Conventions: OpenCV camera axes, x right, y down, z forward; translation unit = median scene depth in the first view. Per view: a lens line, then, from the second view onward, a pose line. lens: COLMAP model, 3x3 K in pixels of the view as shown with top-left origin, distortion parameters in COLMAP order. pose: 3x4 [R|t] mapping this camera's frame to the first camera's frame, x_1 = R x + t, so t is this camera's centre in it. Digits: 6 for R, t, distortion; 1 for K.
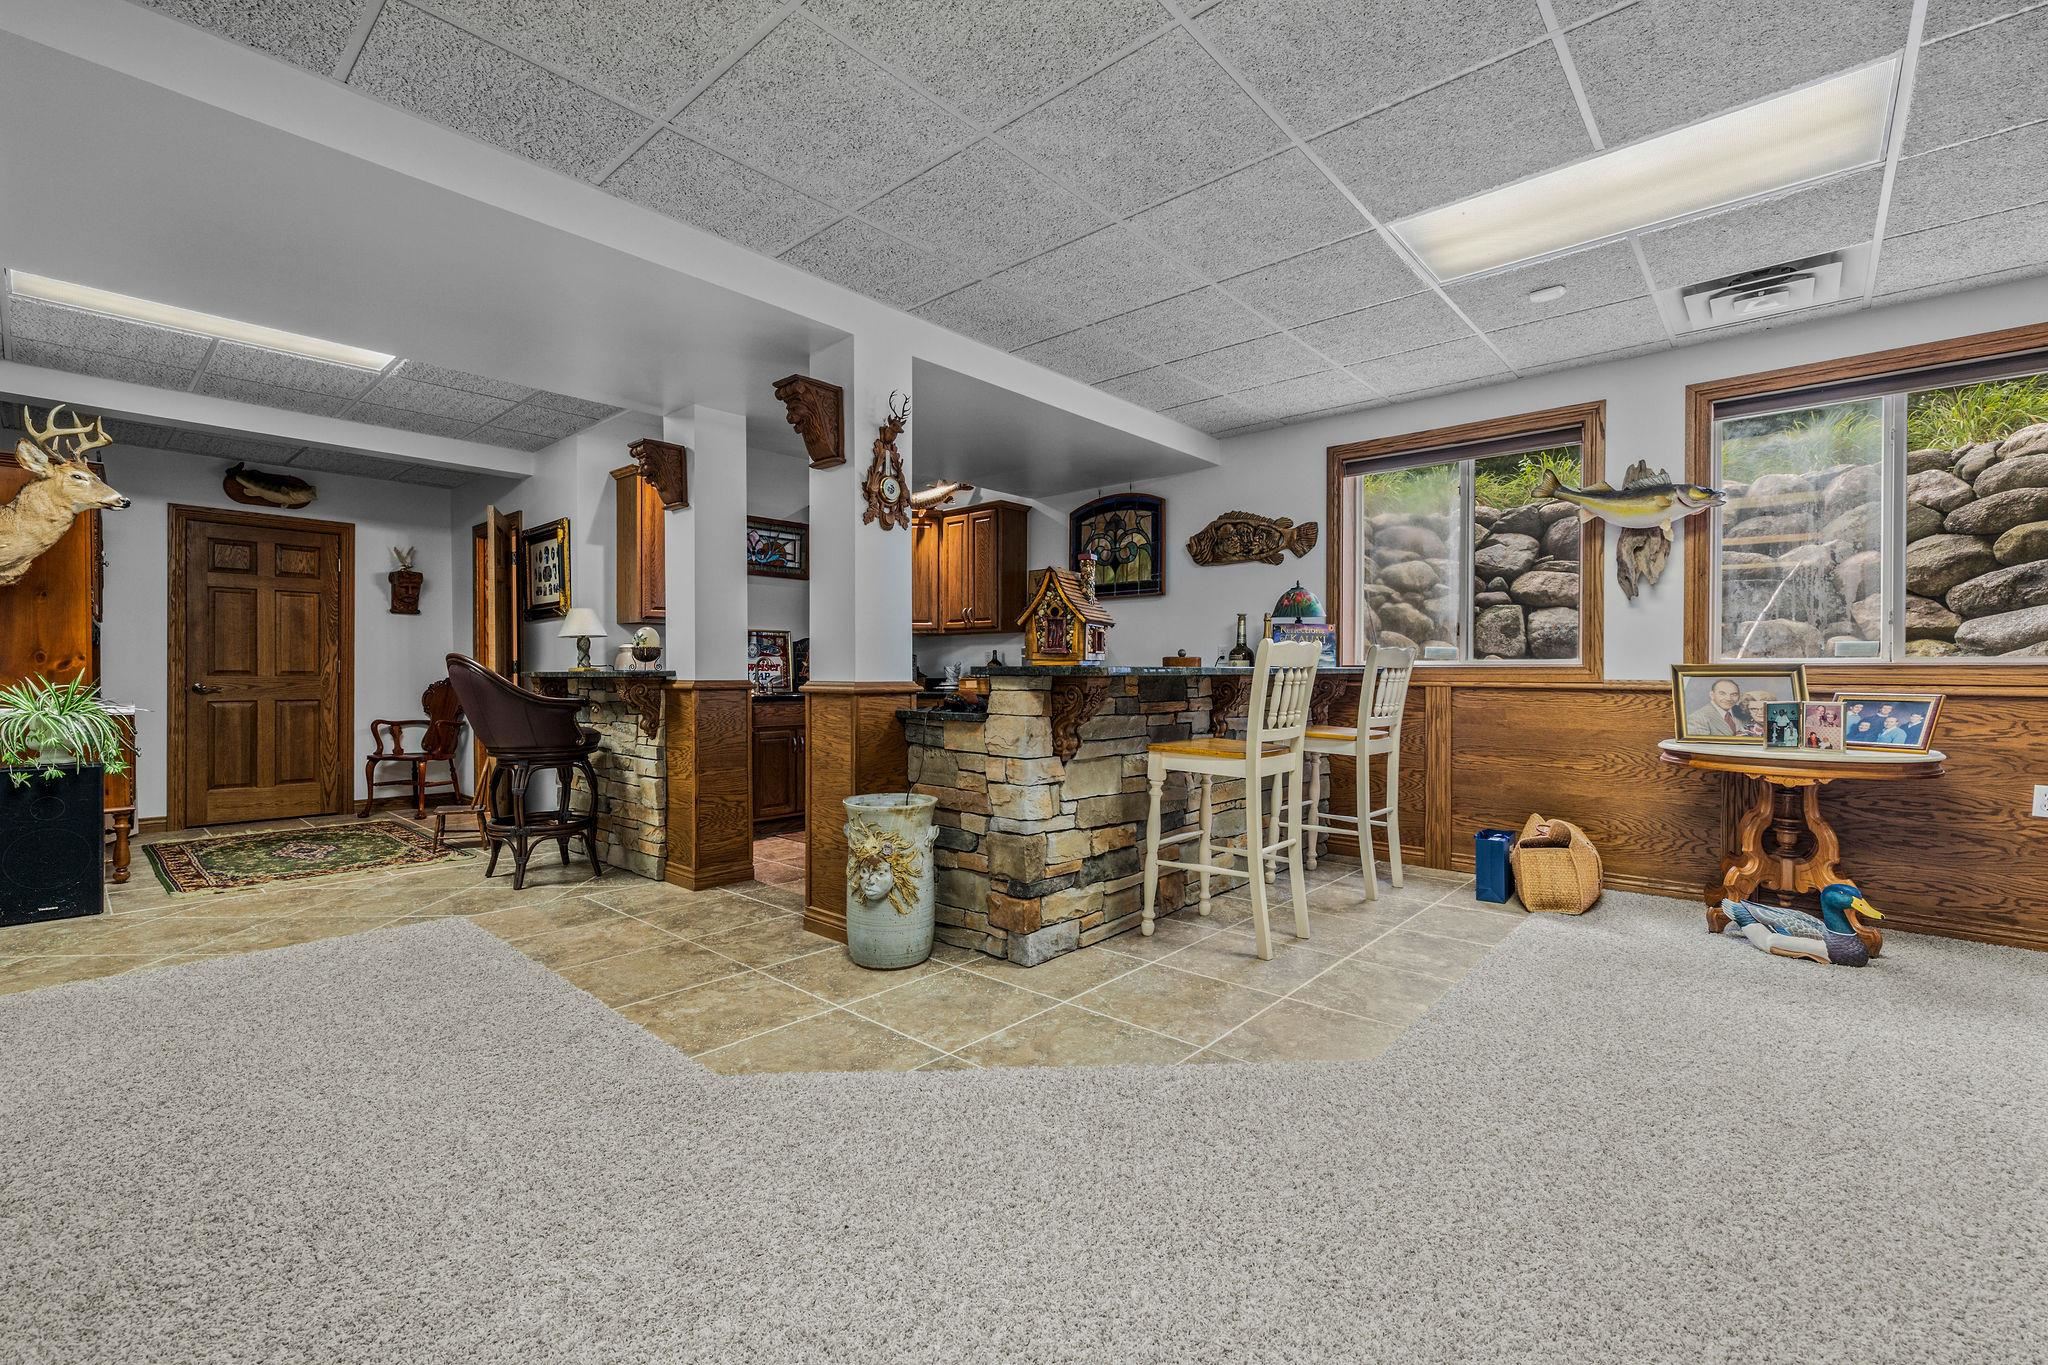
lens RADIAL K [[875.3, 0, 1010.3], [0, 875.3, 677.9], [0, 0, 1]] dist [-0.000854, 0.000546]
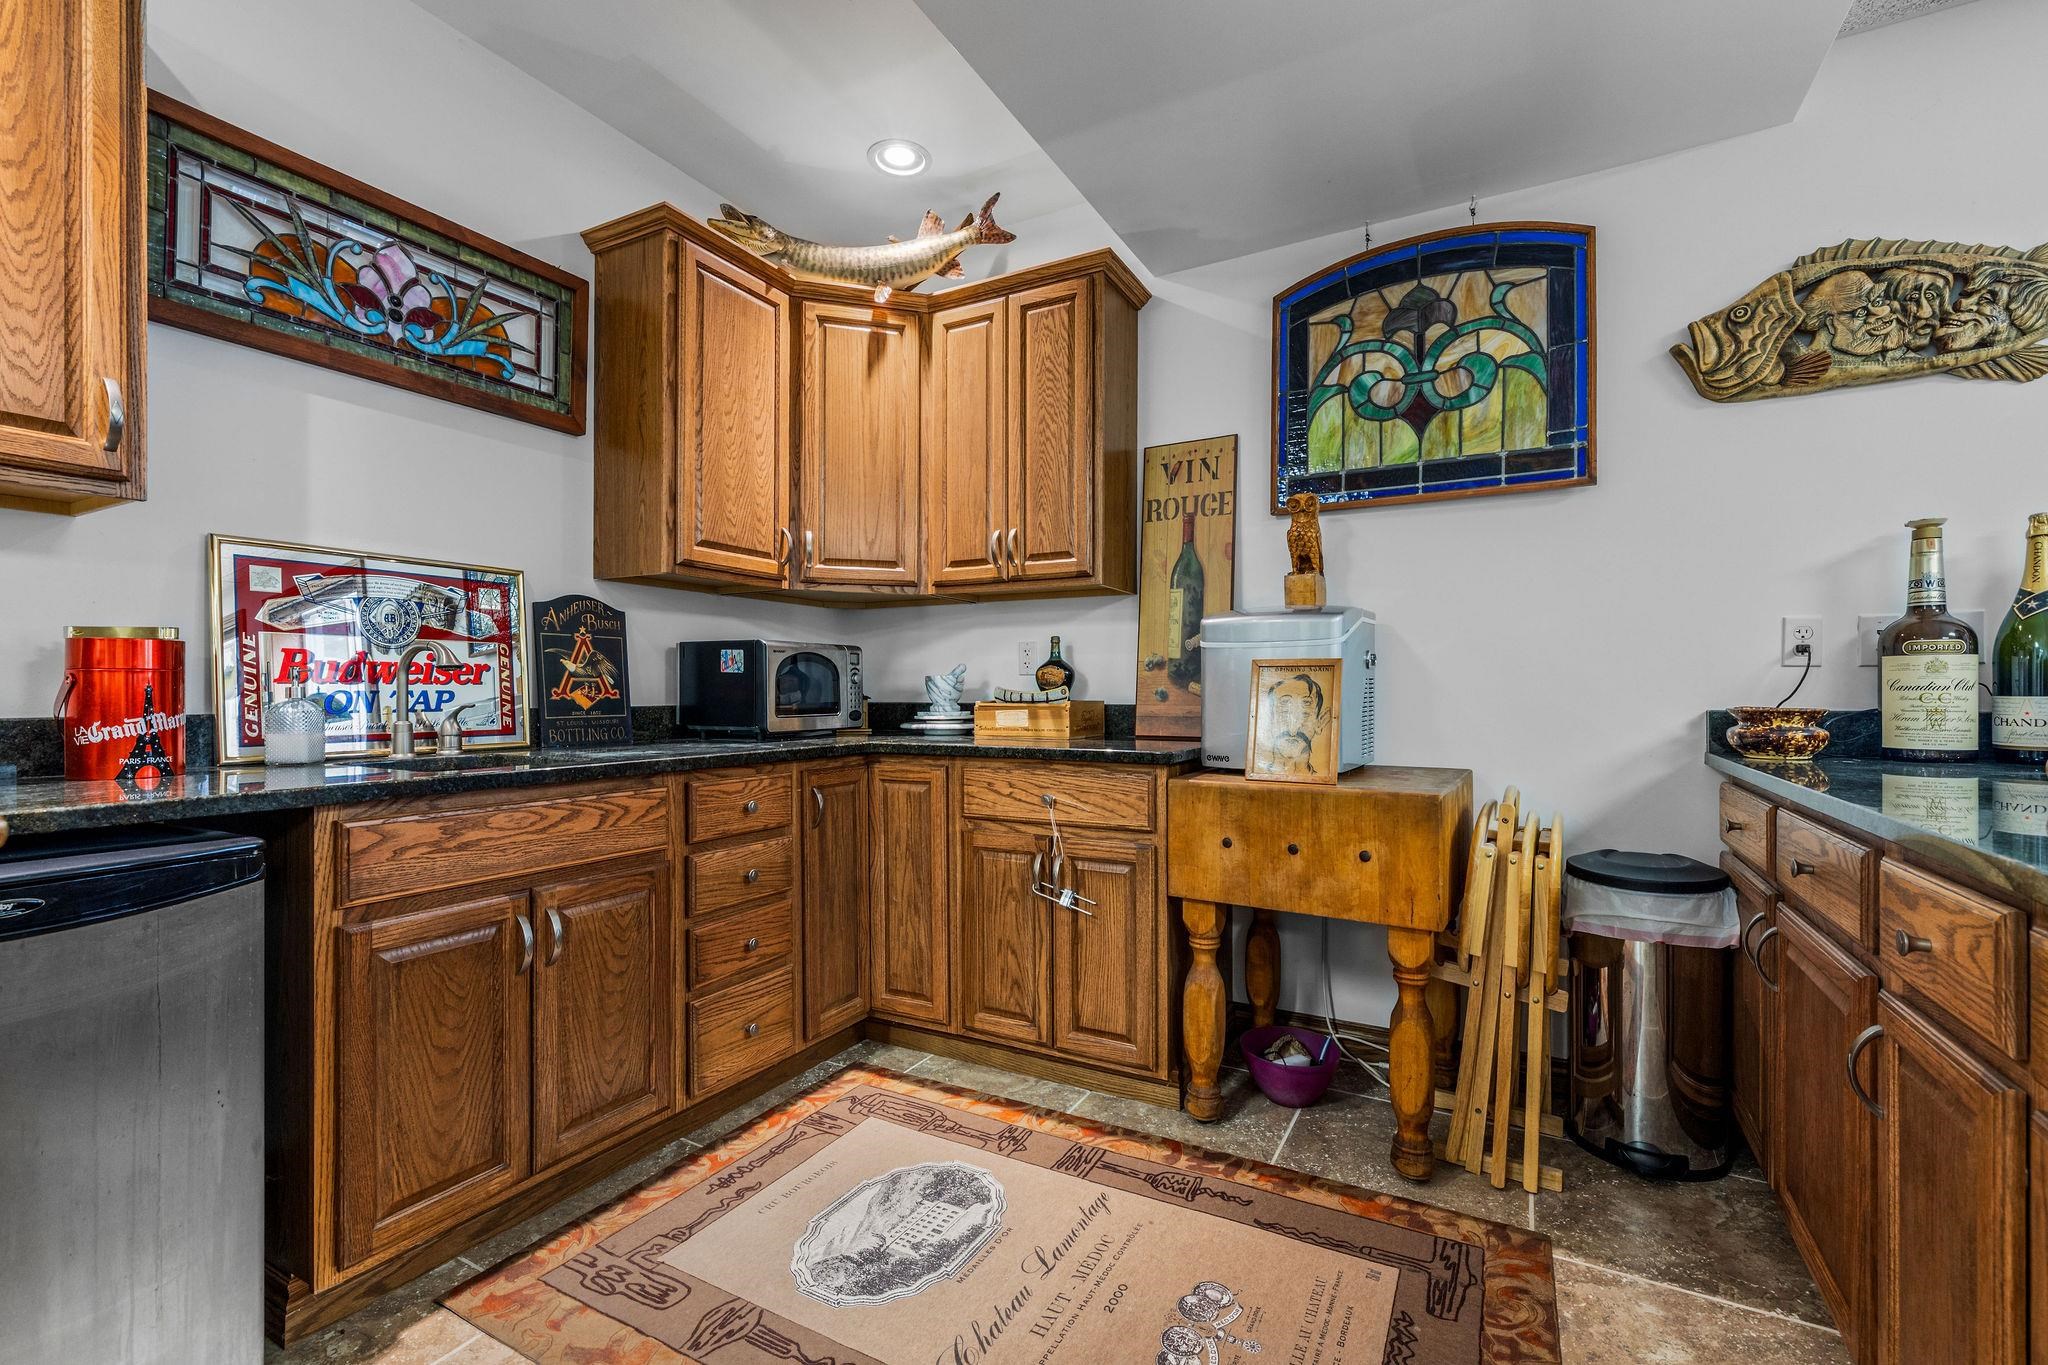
lens RADIAL K [[875.3, 0, 1007.1], [0, 875.3, 695.7], [0, 0, 1]] dist [-0.000854, 0.000546]
pose [[0.976481, -0.002700, 0.215586, -0.151922], [0.001029, 0.999969, 0.007863, -0.006337], [-0.215600, -0.007456, 0.976453, 0.675226]]
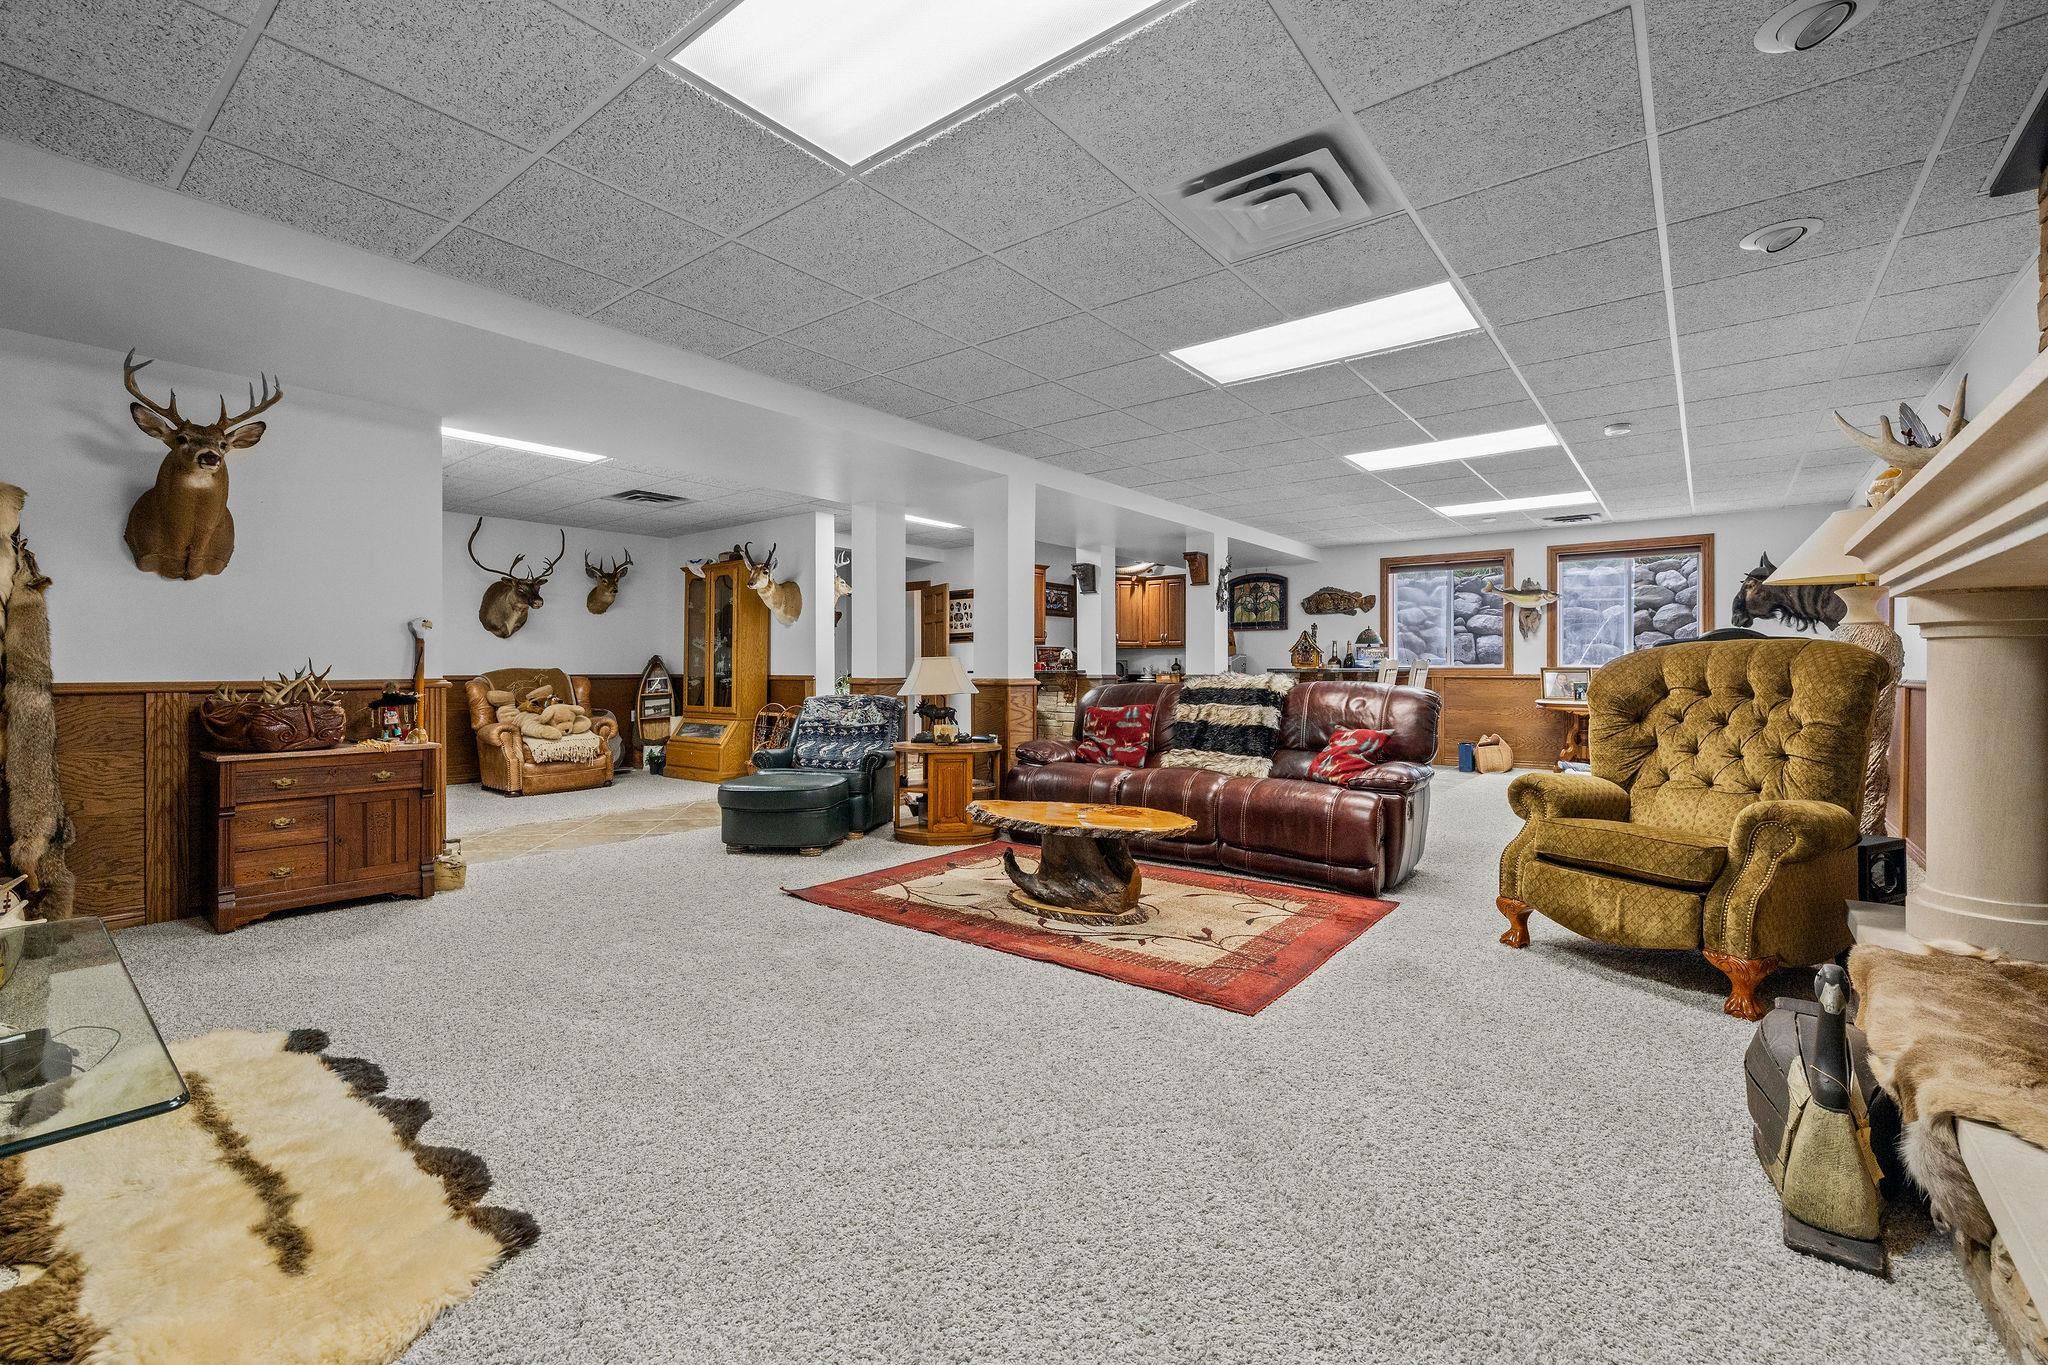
lens RADIAL K [[875.3, 0, 1005.1], [0, 875.3, 671.0], [0, 0, 1]] dist [-0.000854, 0.000546]
pose [[0.998442, -0.000419, 0.055800, -0.516569], [0.000804, 0.999976, -0.006878, 0.005908], [-0.055796, 0.006912, 0.998418, -0.805793]]
